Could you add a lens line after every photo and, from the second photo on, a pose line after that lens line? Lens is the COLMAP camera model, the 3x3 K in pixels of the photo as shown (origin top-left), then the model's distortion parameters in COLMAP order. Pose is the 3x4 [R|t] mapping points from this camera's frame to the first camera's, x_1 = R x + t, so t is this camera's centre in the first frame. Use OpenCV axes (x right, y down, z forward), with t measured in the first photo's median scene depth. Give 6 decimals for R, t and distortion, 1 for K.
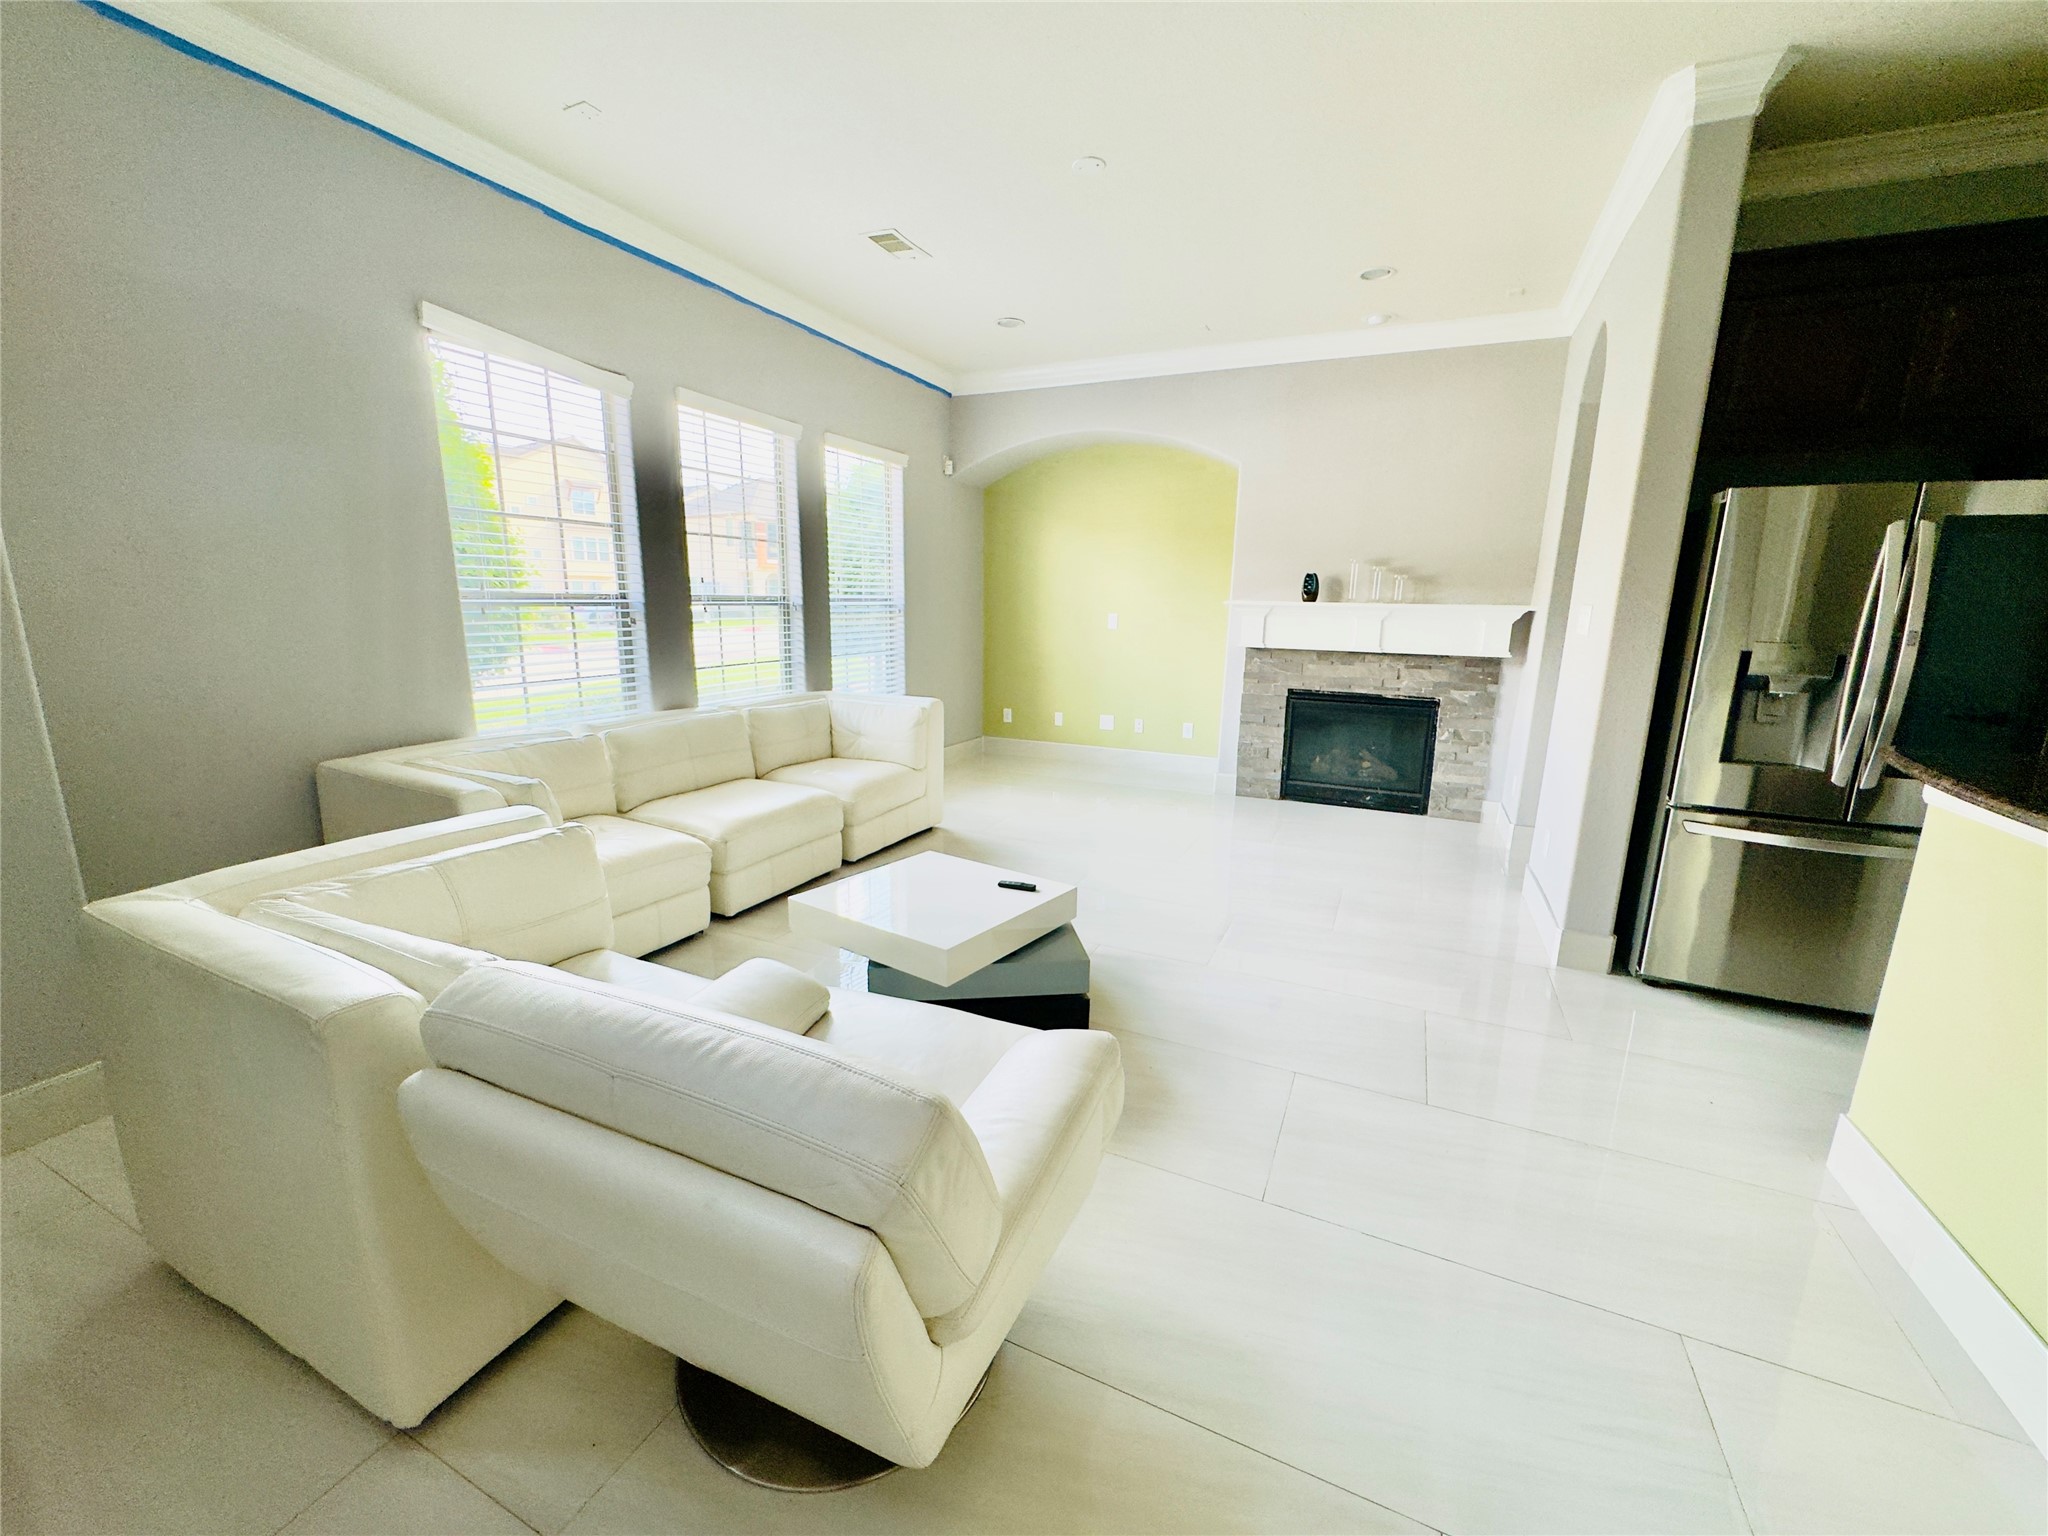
lens RADIAL K [[824.2, 0, 1025.9], [0, 824.2, 772.9], [0, 0, 1]] dist [-0.008720, 0.000270]
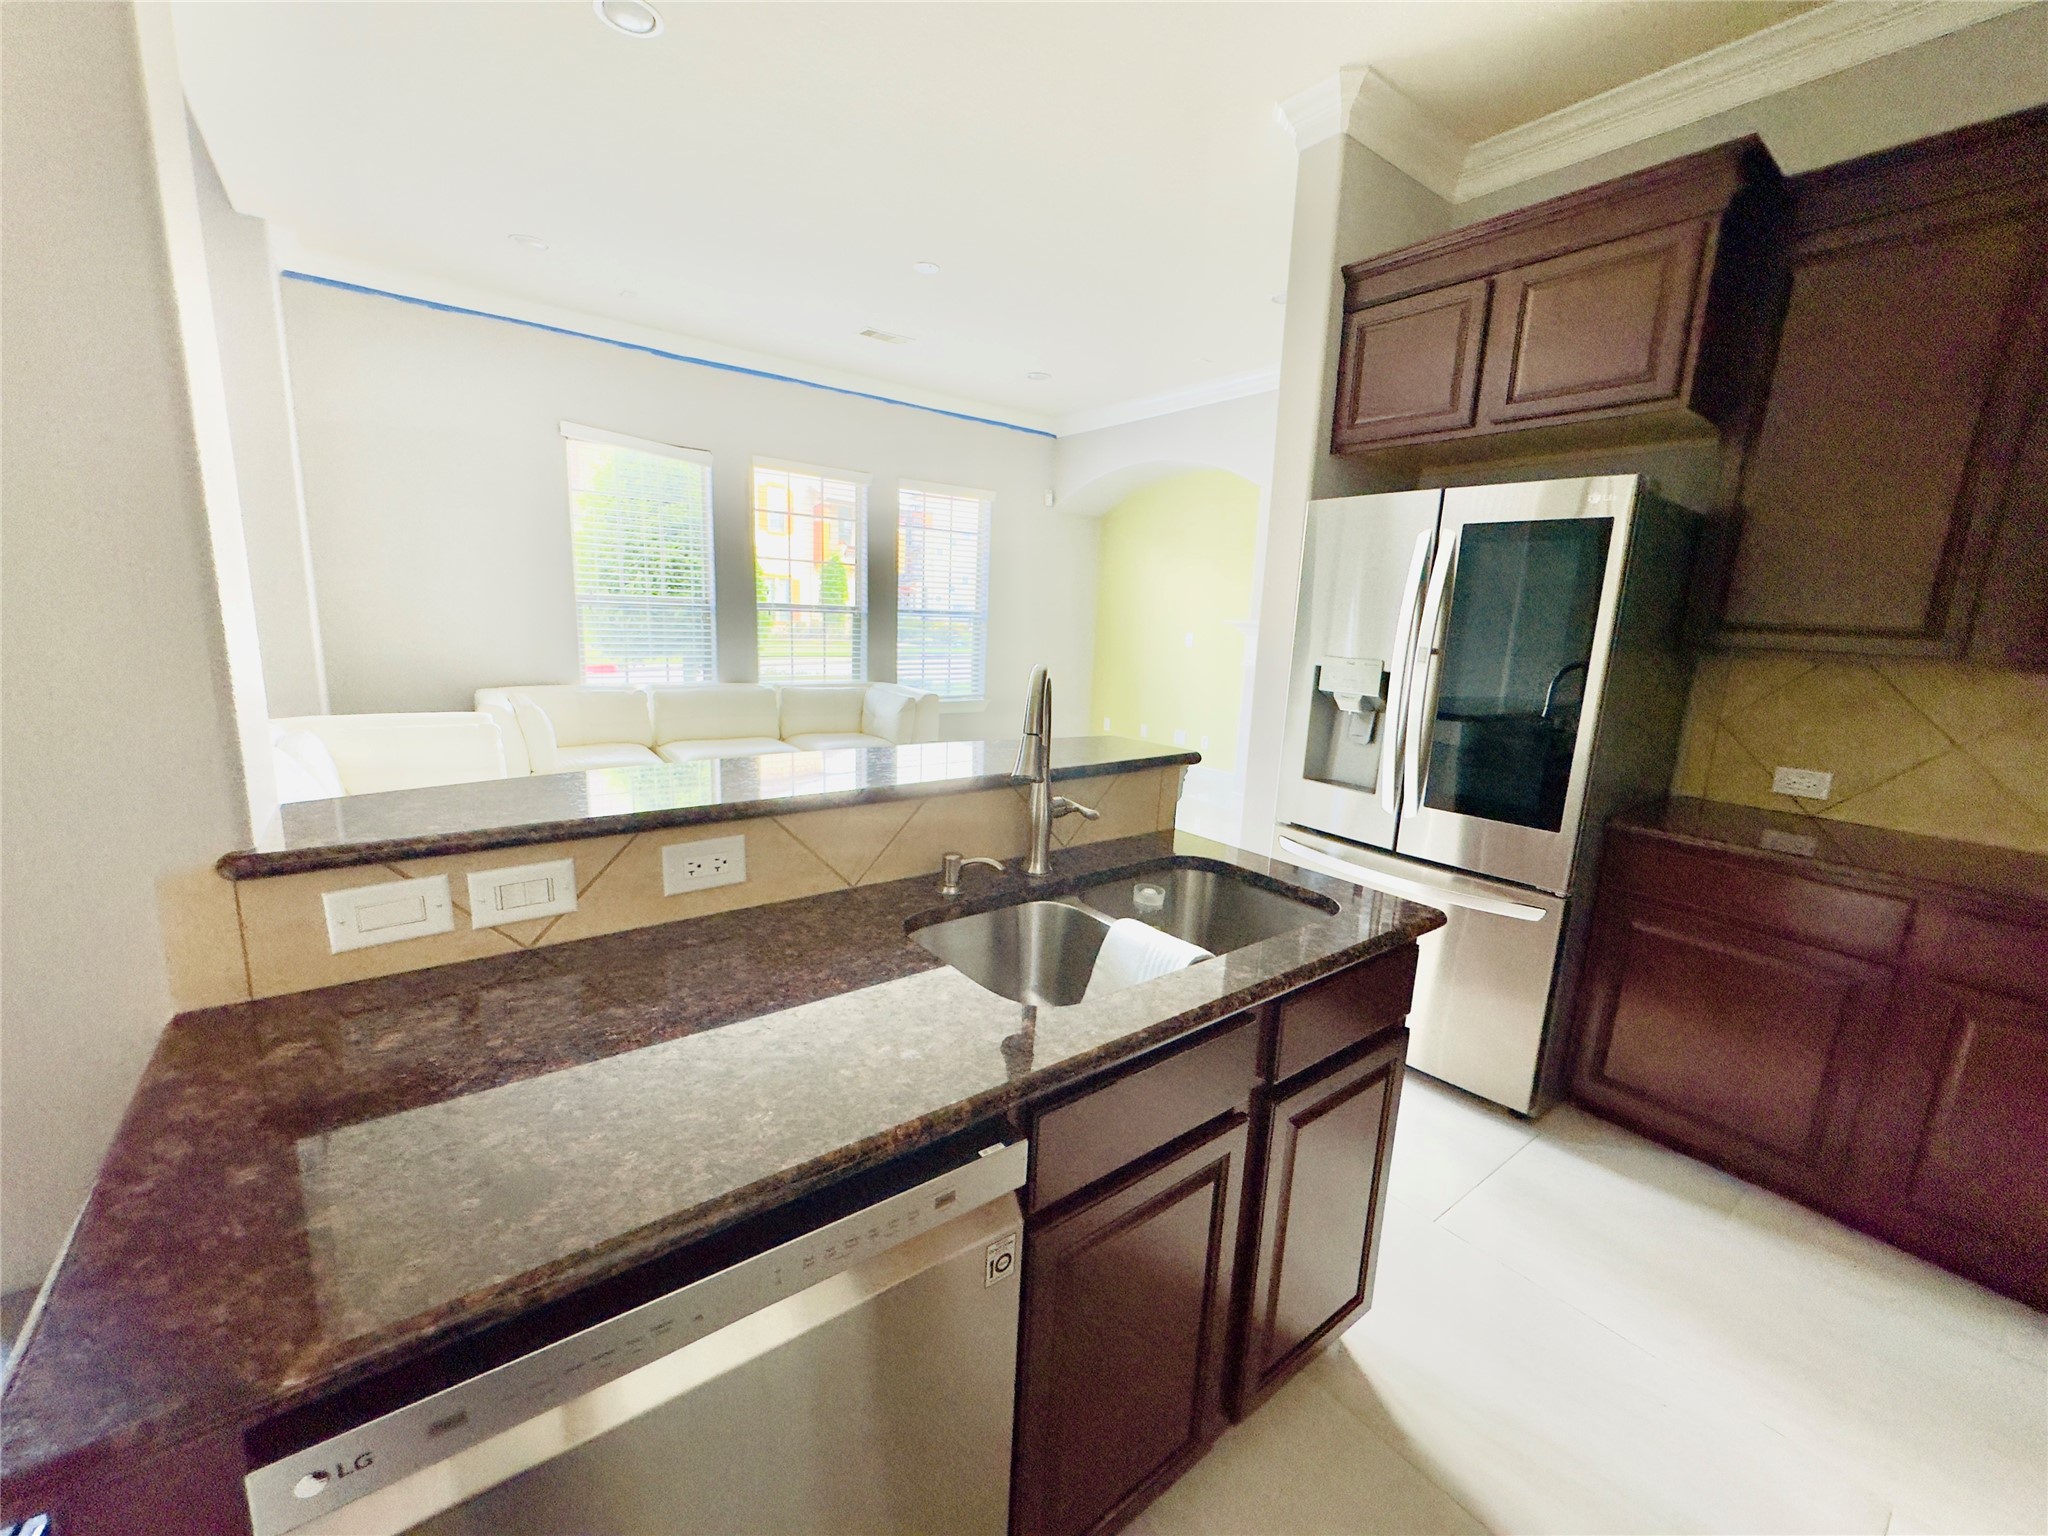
lens RADIAL K [[824.2, 0, 1021.0], [0, 824.2, 765.2], [0, 0, 1]] dist [-0.008720, 0.000270]
pose [[0.887471, 0.104118, -0.448949, 0.567519], [-0.120440, 0.992690, -0.007862, 0.010938], [0.444849, 0.061049, 0.893523, -0.015004]]
